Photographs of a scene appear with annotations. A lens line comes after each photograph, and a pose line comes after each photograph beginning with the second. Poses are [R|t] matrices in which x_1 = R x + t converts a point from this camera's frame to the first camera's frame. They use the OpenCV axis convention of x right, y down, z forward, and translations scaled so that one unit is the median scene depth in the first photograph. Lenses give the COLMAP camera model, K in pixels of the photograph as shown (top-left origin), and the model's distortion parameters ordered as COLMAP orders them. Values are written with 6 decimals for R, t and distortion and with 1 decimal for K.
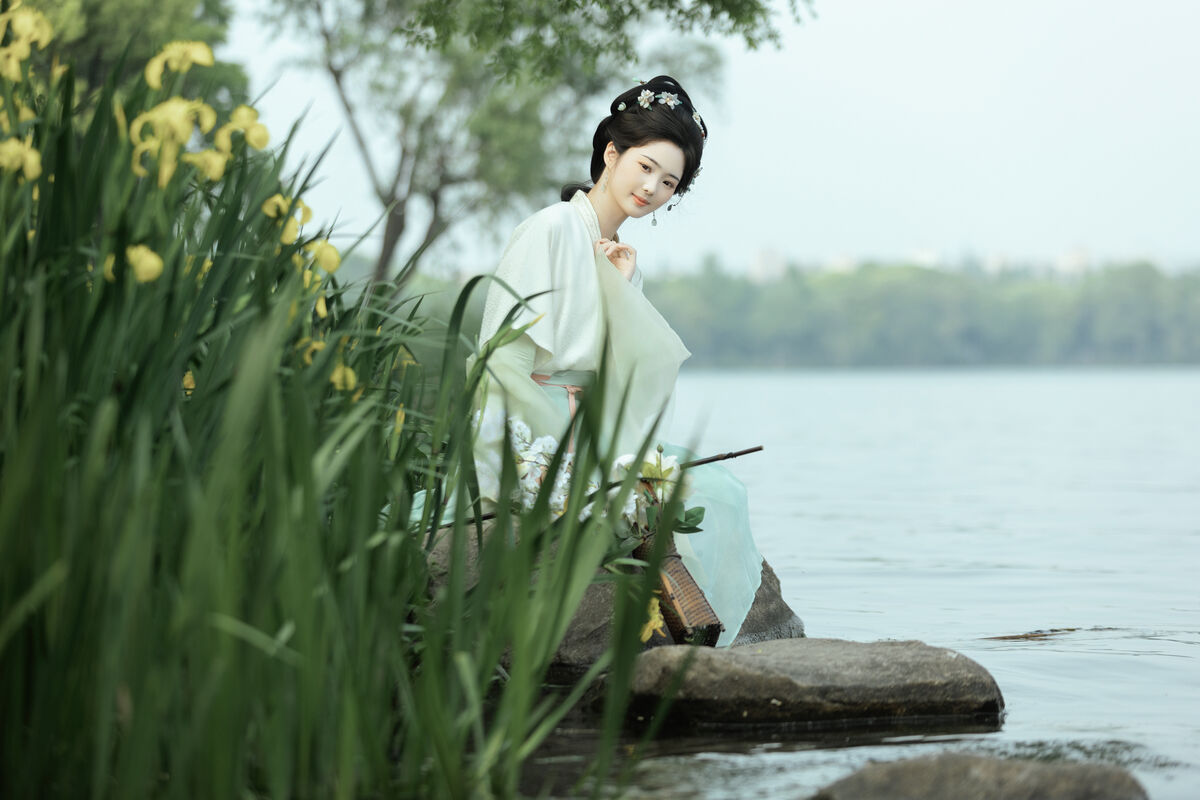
lens RADIAL K [[3979.0, 0, 606.6], [0, 3979.0, 405.3], [0, 0, 1]] dist [-0.037774, 0.000000]
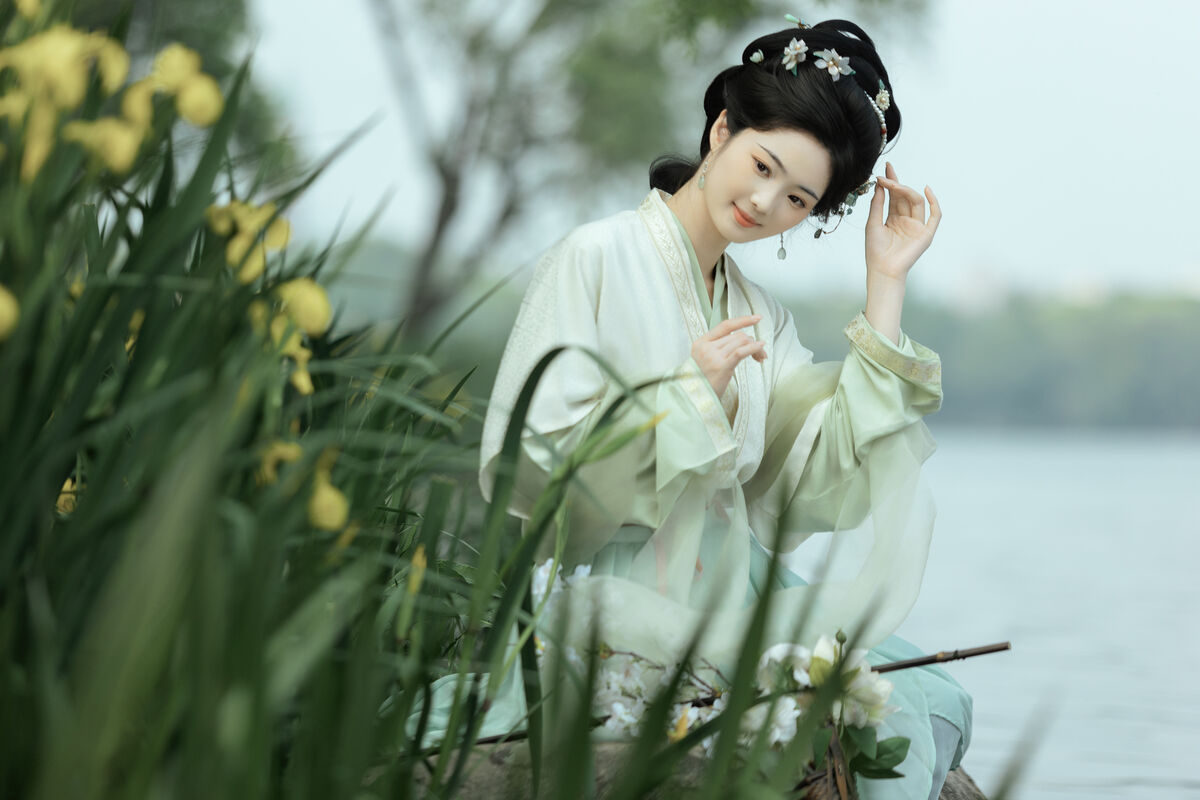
lens RADIAL K [[5417.1, 0, 598.1], [0, 5417.1, 393.5], [0, 0, 1]] dist [0.347732, 0.000000]
pose [[0.998145, 0.055475, -0.025066, -0.005371], [-0.055699, 0.998413, -0.008329, -0.018651], [0.024564, 0.009710, 0.999651, 0.175908]]
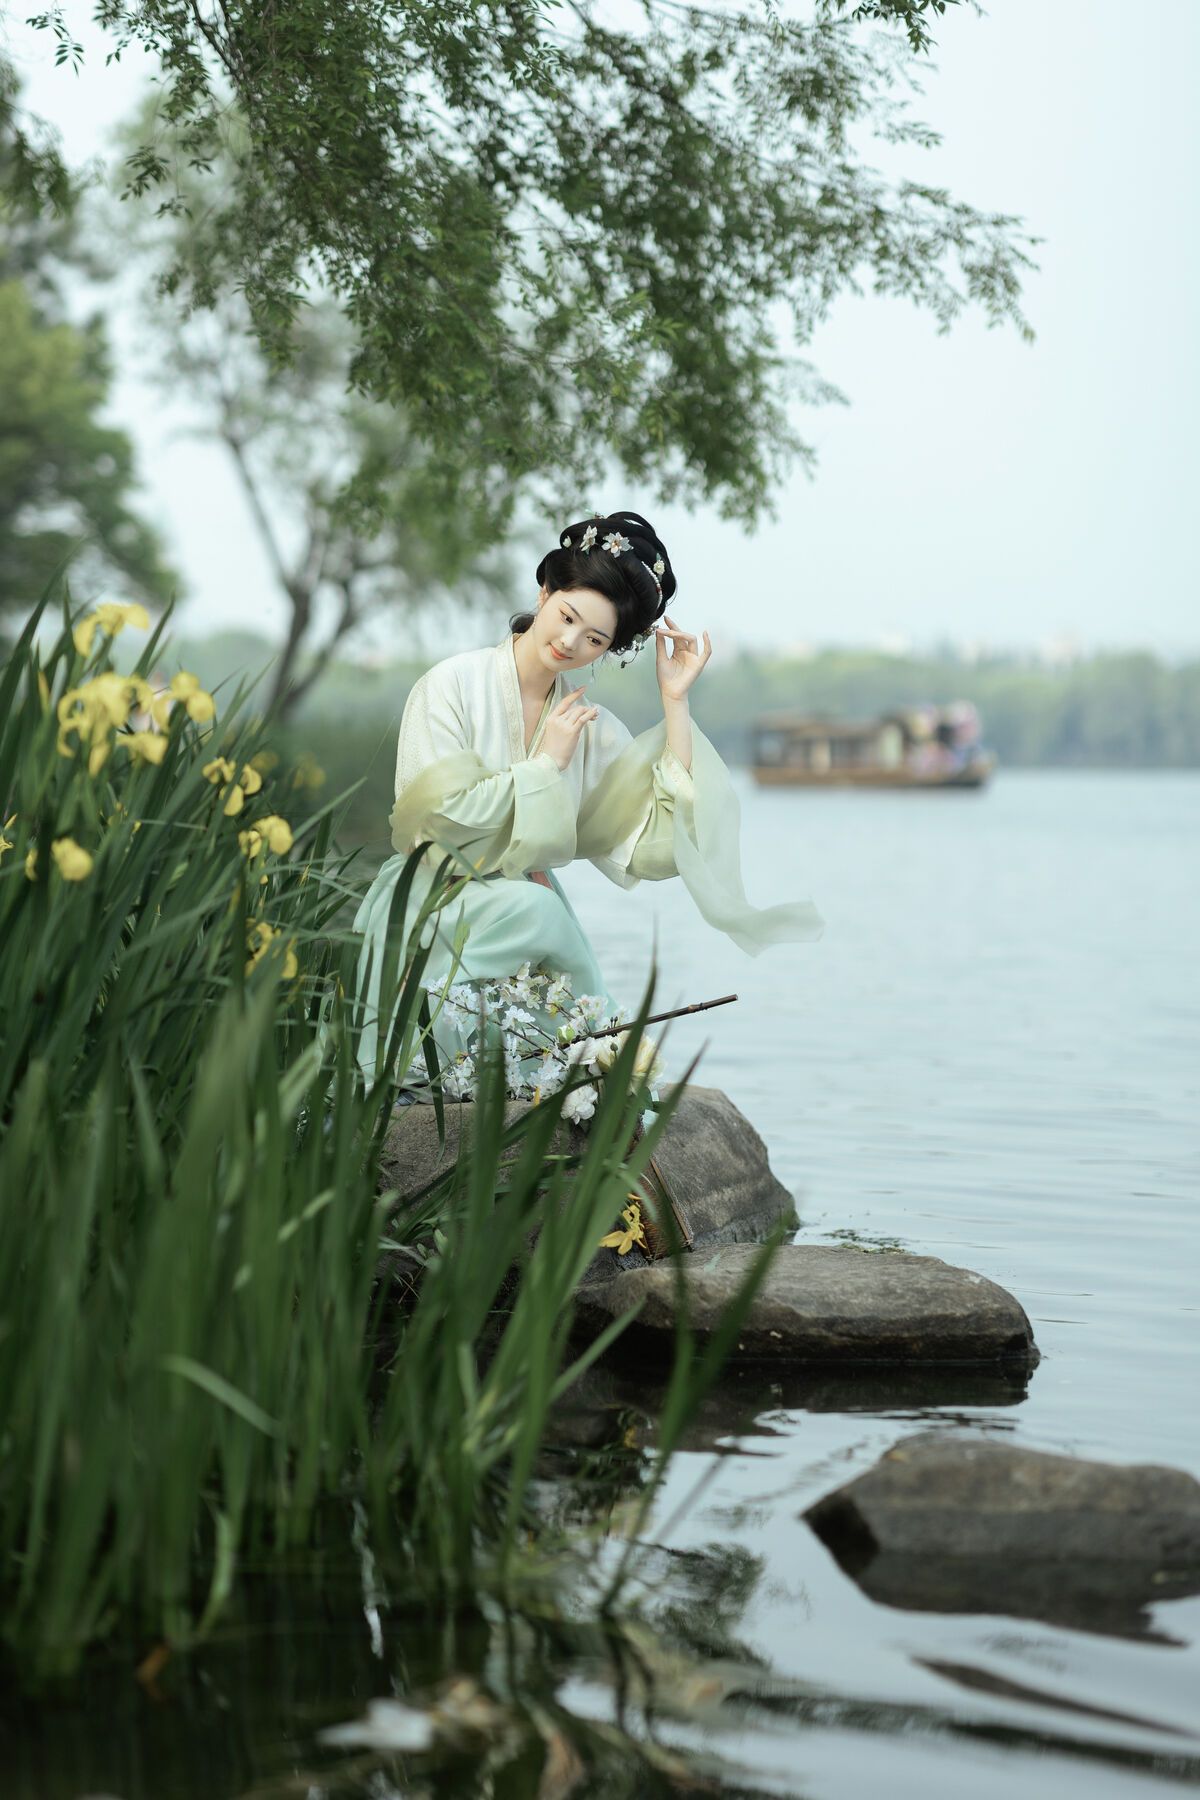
lens RADIAL K [[4471.6, 0, 592.9], [0, 4471.6, 892.2], [0, 0, 1]] dist [0.087386, 0.000000]
pose [[0.999776, 0.011478, 0.017784, -0.016175], [-0.012049, 0.999404, 0.032347, -0.053168], [-0.017402, -0.032554, 0.999318, 0.012179]]
